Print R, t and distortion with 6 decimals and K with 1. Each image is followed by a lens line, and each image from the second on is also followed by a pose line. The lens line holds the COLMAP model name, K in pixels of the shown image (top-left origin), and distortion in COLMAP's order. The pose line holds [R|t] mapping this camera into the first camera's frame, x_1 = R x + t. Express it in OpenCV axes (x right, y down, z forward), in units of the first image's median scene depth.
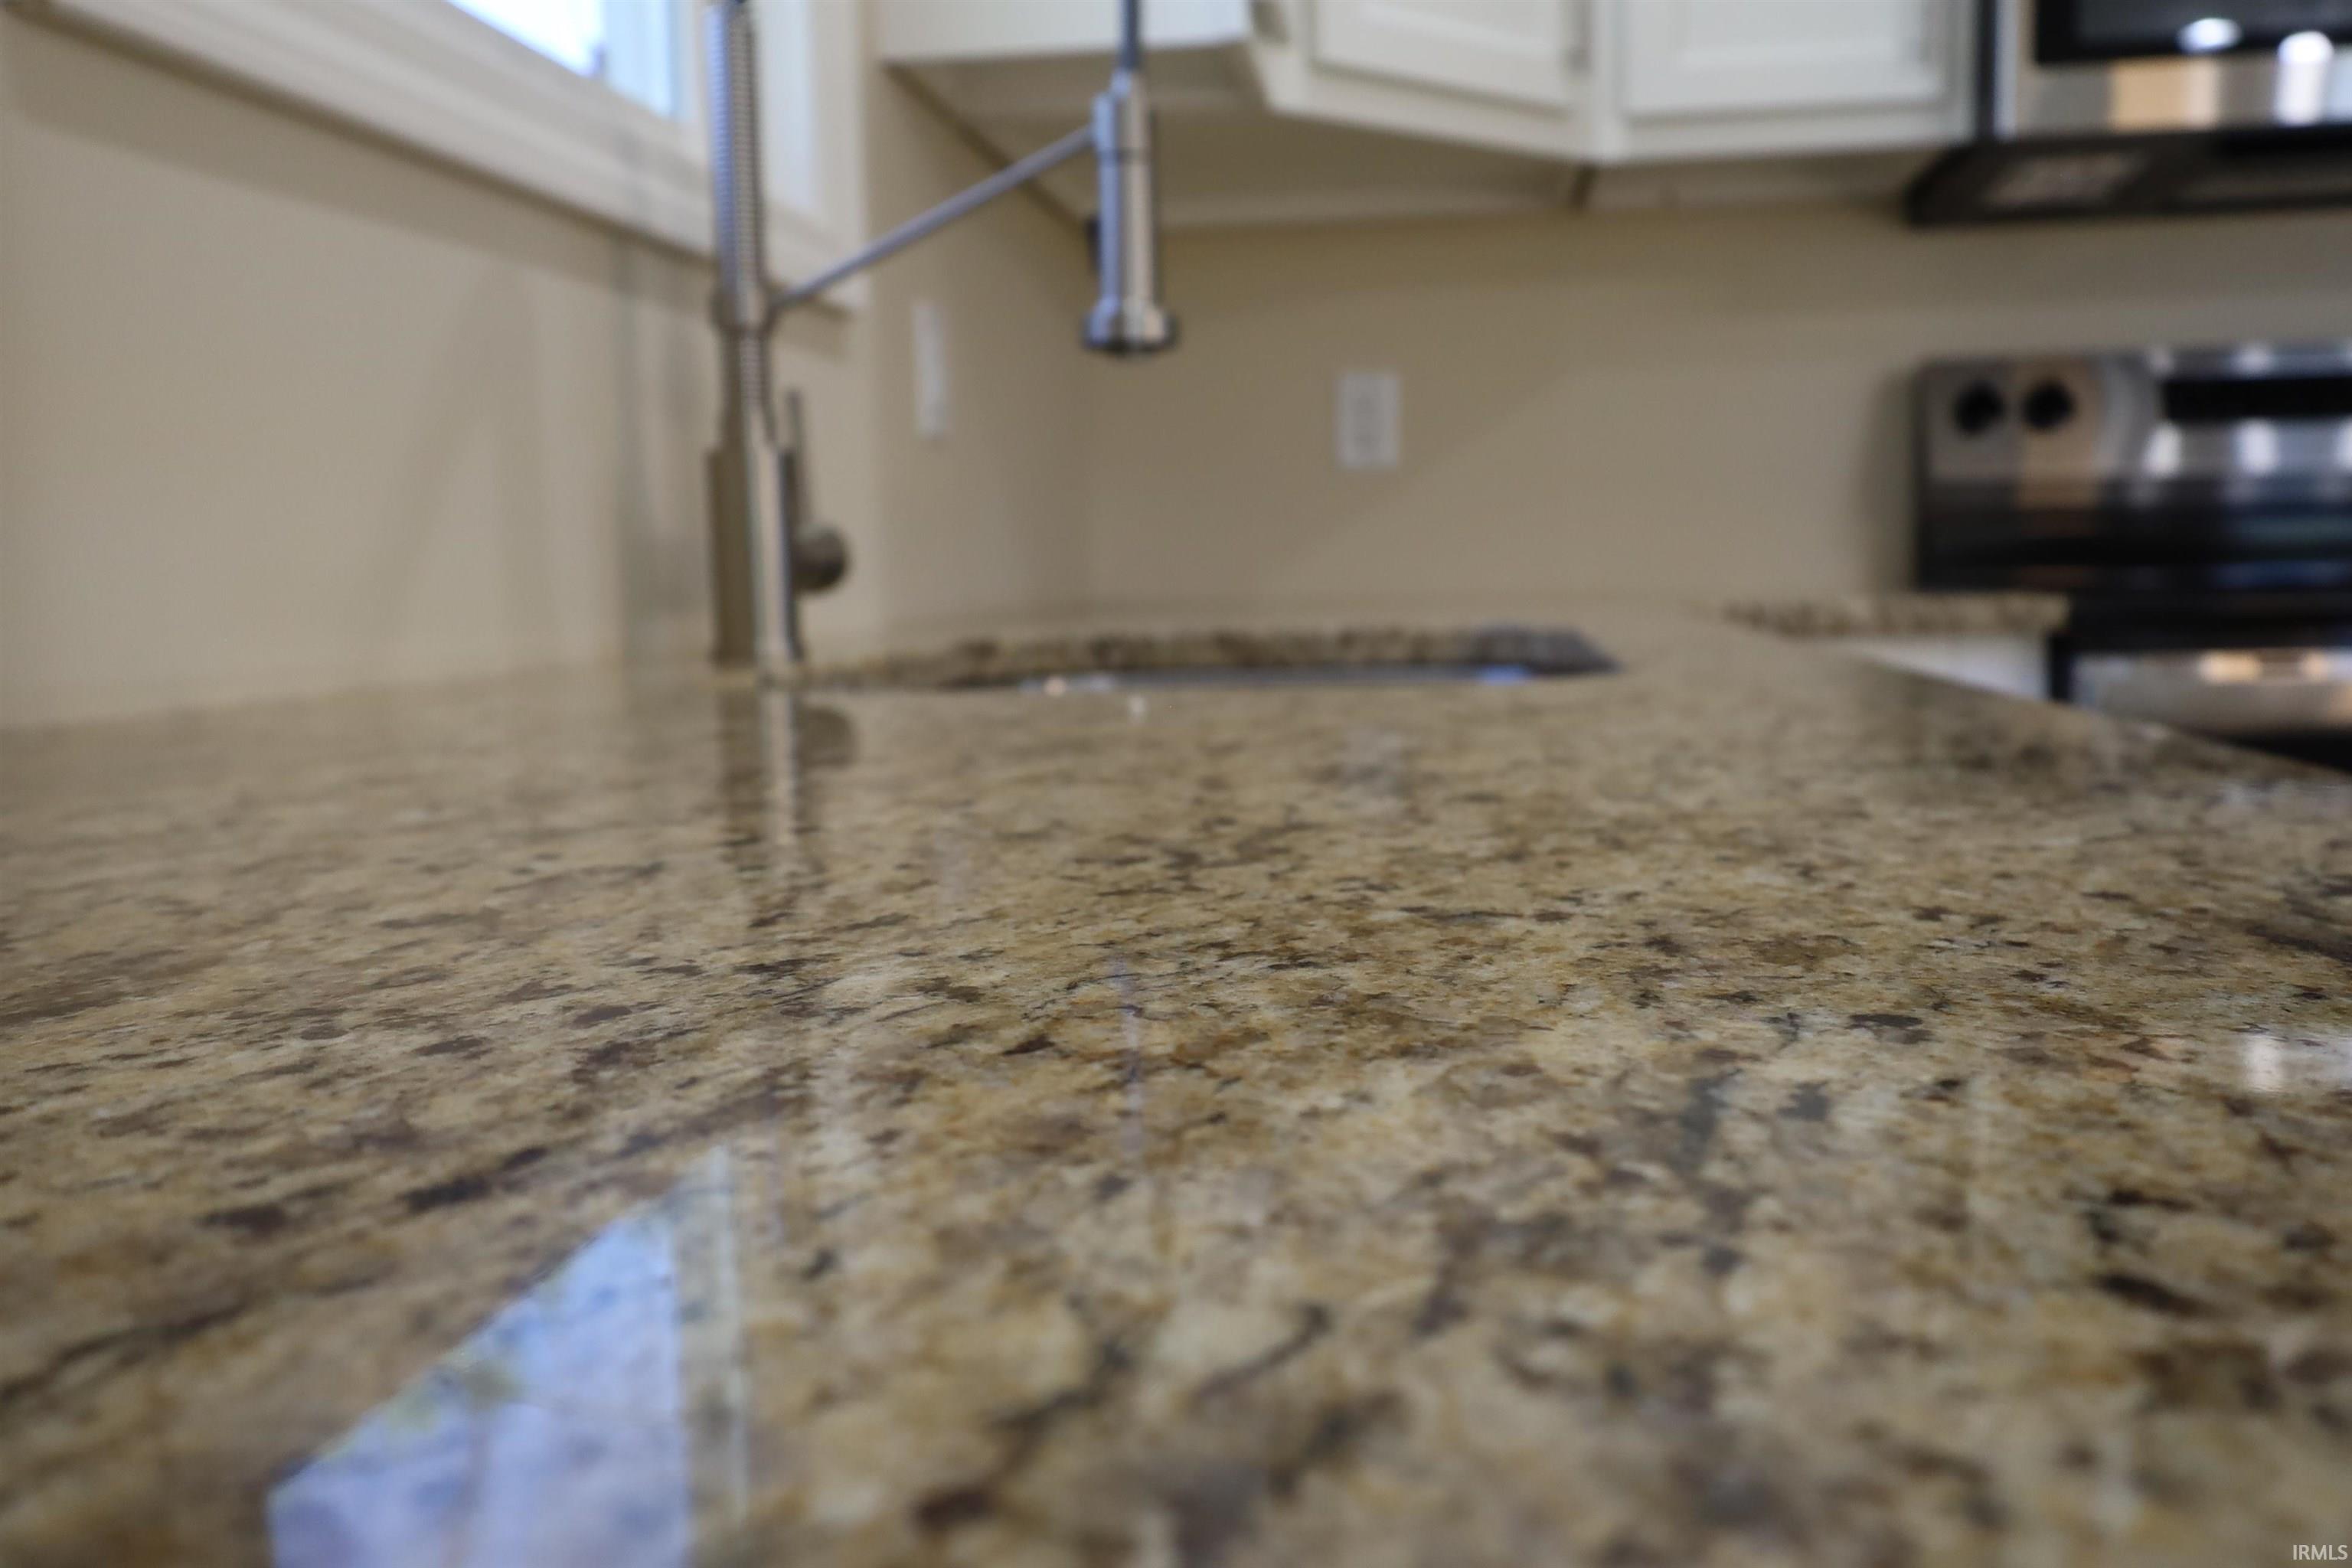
lens RADIAL K [[1836.0, 0, 1186.8], [0, 1836.0, 779.6], [0, 0, 1]] dist [-0.003525, 0.005358]
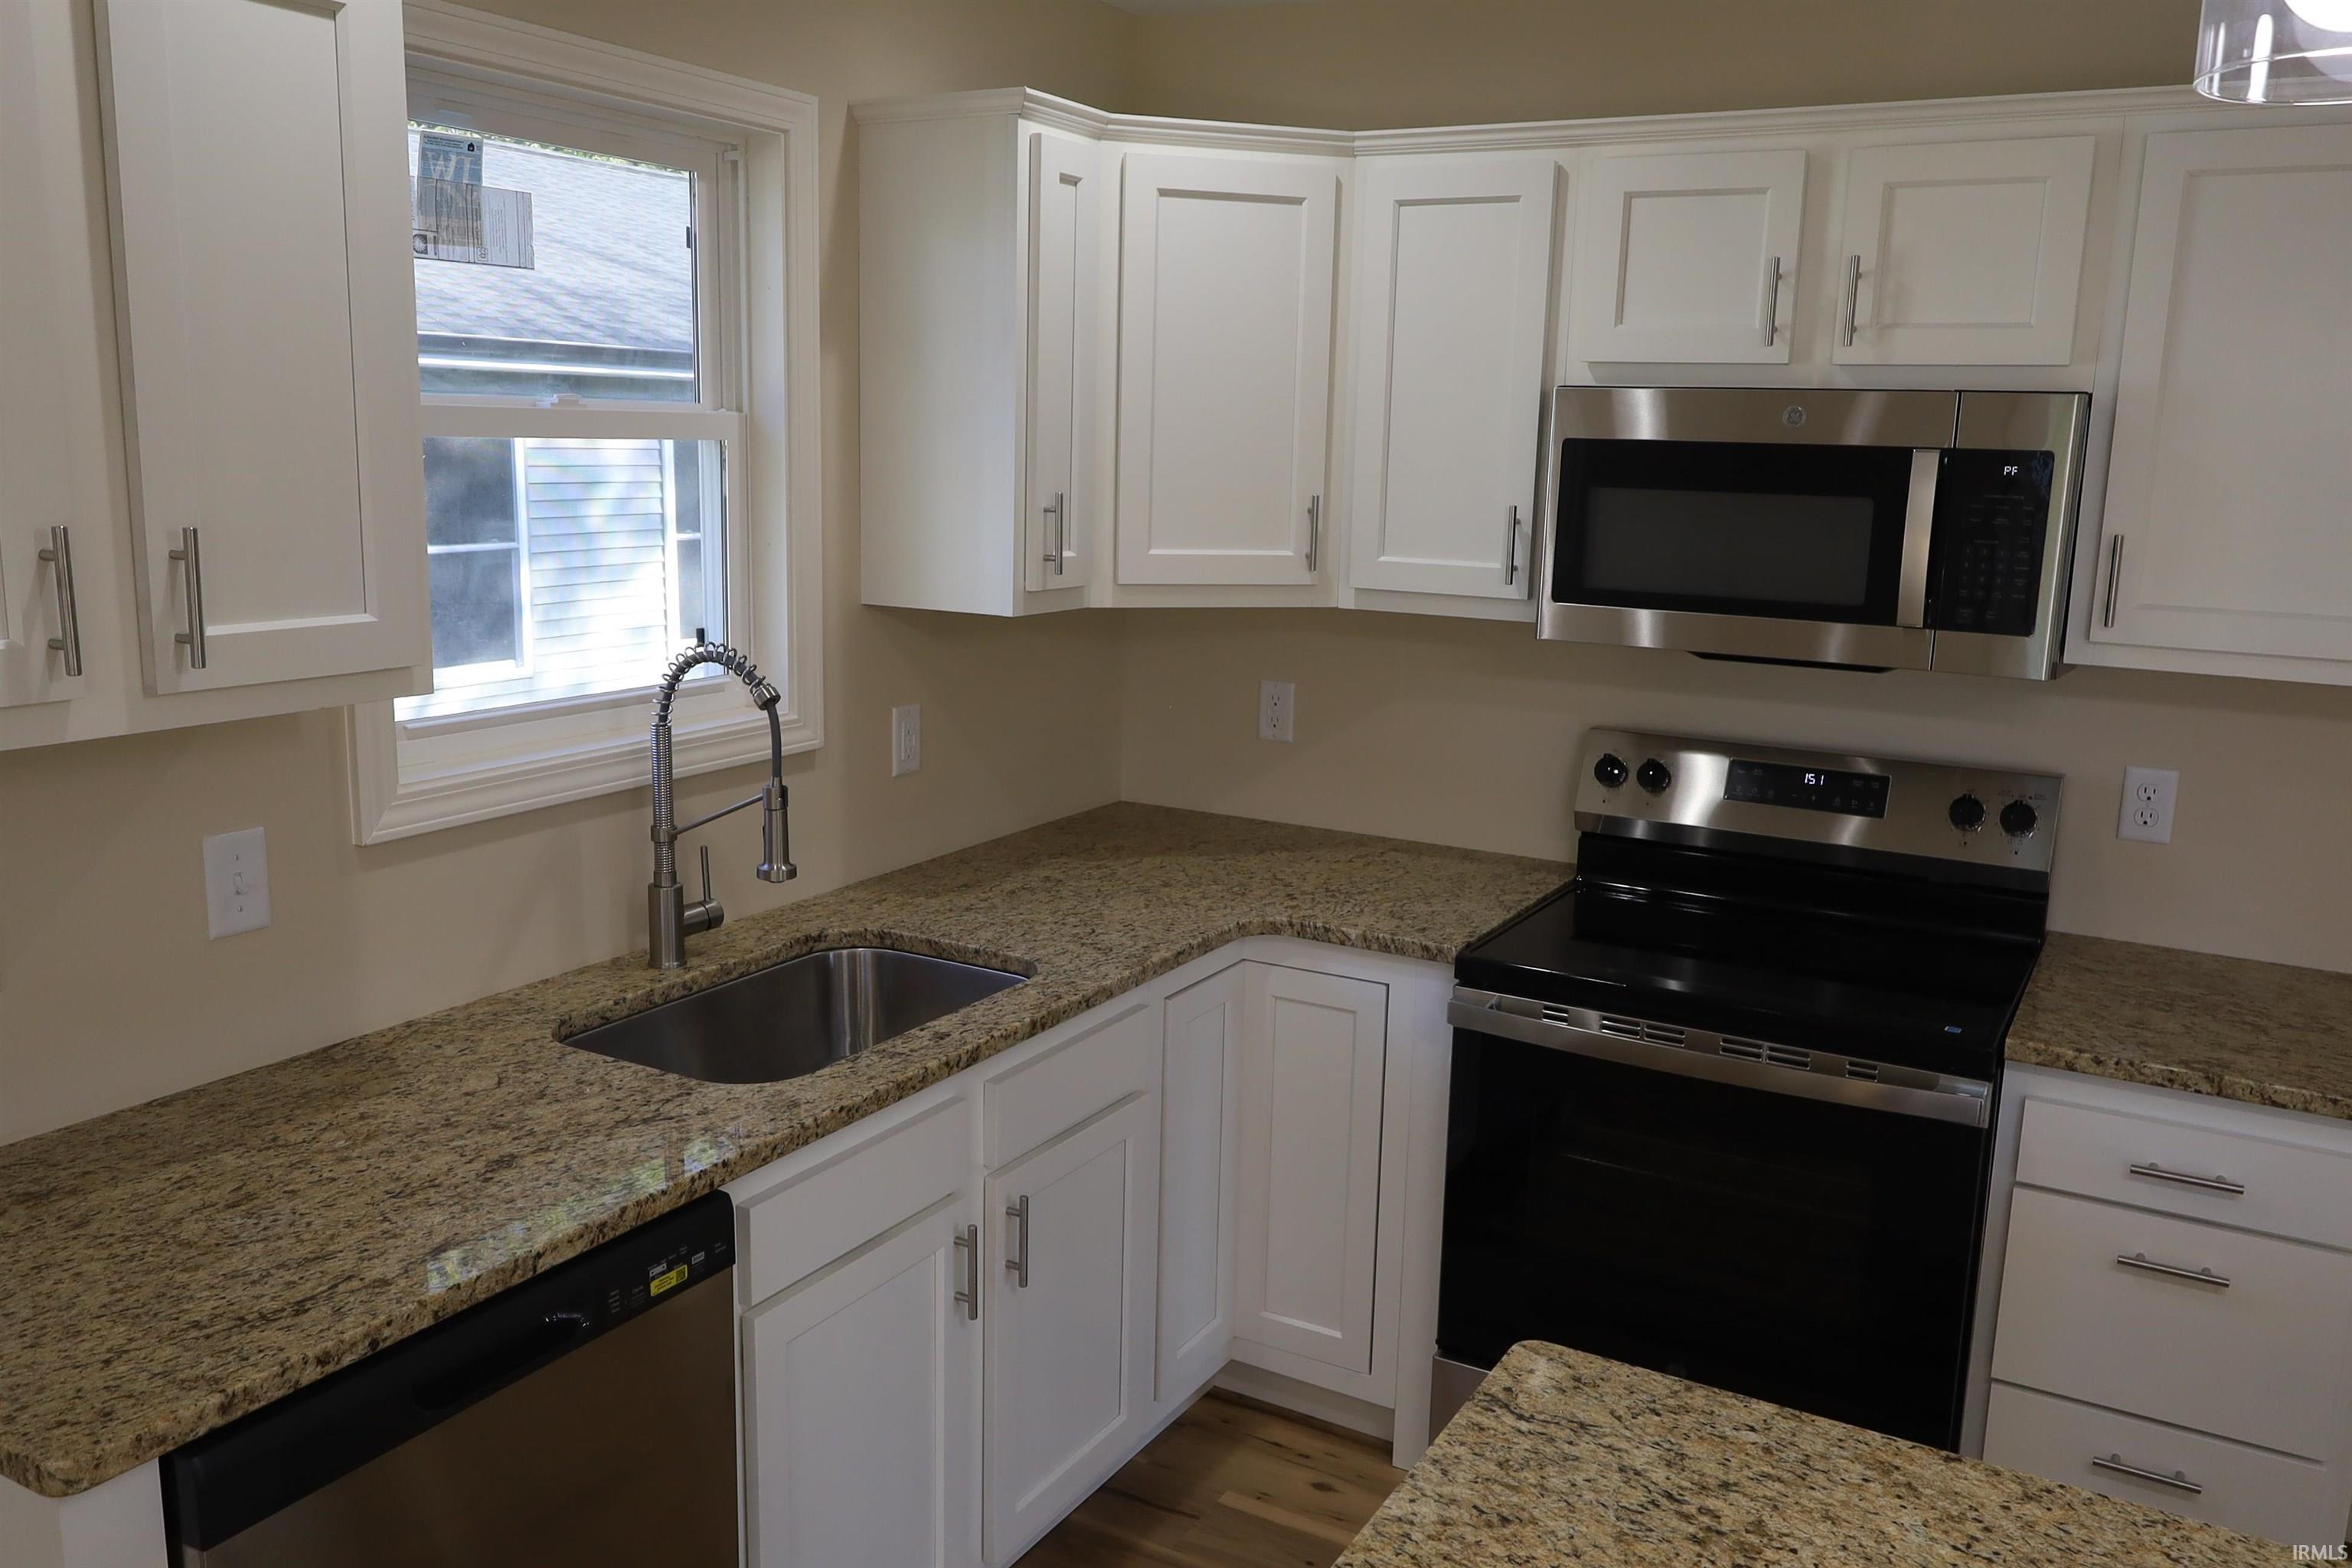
lens RADIAL K [[1836.0, 0, 1186.8], [0, 1836.0, 779.6], [0, 0, 1]] dist [-0.003525, 0.005358]
pose [[0.933793, 0.114166, -0.339113, 1.274912], [-0.088334, 0.991952, 0.090709, -0.618797], [0.346740, -0.054748, 0.936362, -1.107745]]
